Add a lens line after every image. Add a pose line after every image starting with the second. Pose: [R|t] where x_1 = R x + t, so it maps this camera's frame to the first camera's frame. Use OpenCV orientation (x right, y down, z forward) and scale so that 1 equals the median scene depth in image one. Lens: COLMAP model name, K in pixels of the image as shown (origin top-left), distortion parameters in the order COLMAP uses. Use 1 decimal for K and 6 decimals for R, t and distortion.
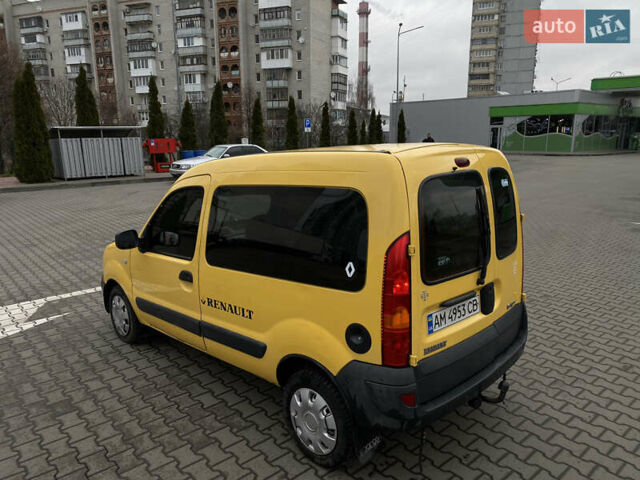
lens RADIAL K [[486.9, 0, 319.6], [0, 486.9, 239.4], [0, 0, 1]] dist [0.030009, -0.026555]
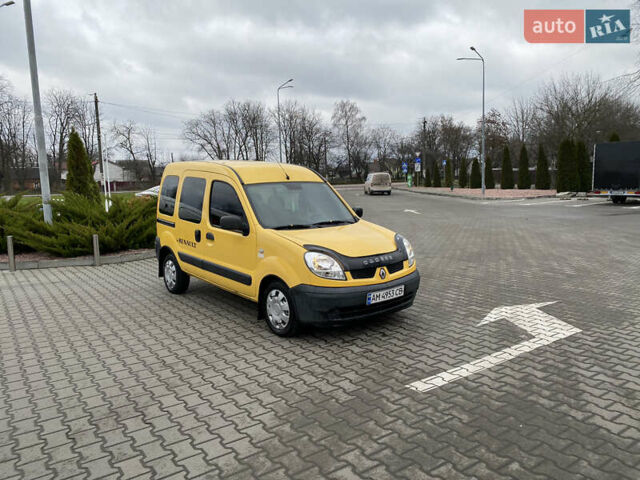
lens RADIAL K [[486.9, 0, 318.9], [0, 486.9, 233.3], [0, 0, 1]] dist [0.030009, -0.026555]
pose [[-0.993932, 0.024713, 0.107188, -0.505548], [0.056813, 0.949739, 0.307844, -0.496309], [-0.094193, 0.312065, -0.945380, 2.921463]]
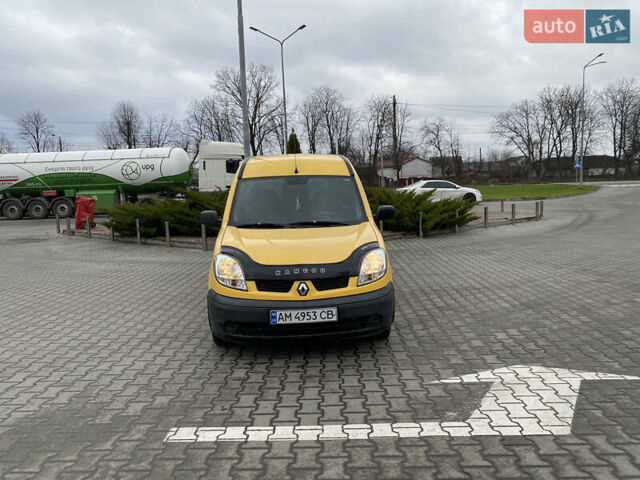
lens RADIAL K [[486.9, 0, 321.6], [0, 486.9, 232.5], [0, 0, 1]] dist [0.030009, -0.026555]
pose [[-0.743495, -0.035996, 0.667772, -1.304312], [0.170805, 0.955209, 0.241664, -0.336532], [-0.646561, 0.293735, -0.704045, 2.349901]]
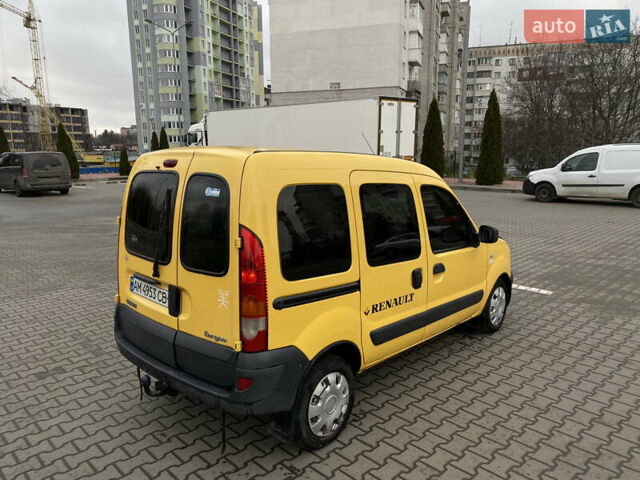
lens RADIAL K [[486.9, 0, 322.3], [0, 486.9, 242.6], [0, 0, 1]] dist [0.030009, -0.026555]
pose [[0.051434, 0.193053, -0.979839, 1.119879], [-0.200672, 0.963124, 0.179226, -0.199082], [0.978307, 0.187408, 0.088278, 1.009346]]
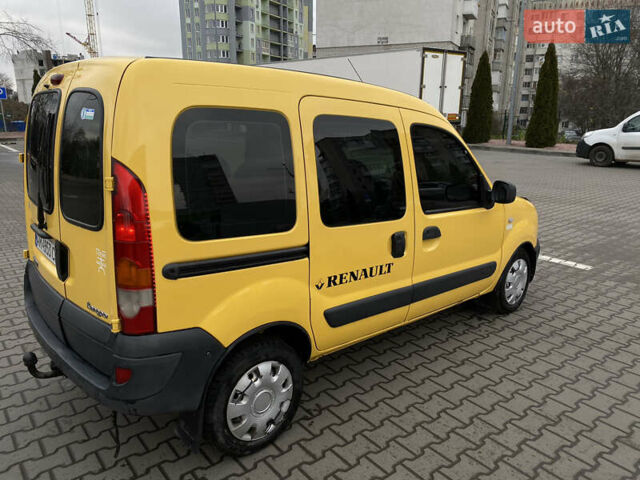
lens RADIAL K [[486.9, 0, 326.0], [0, 486.9, 242.6], [0, 0, 1]] dist [0.030009, -0.026555]
pose [[-0.039578, 0.266511, -0.963019, 0.908680], [-0.214460, 0.939049, 0.268691, -0.174163], [0.975931, 0.217163, 0.019990, 1.180850]]
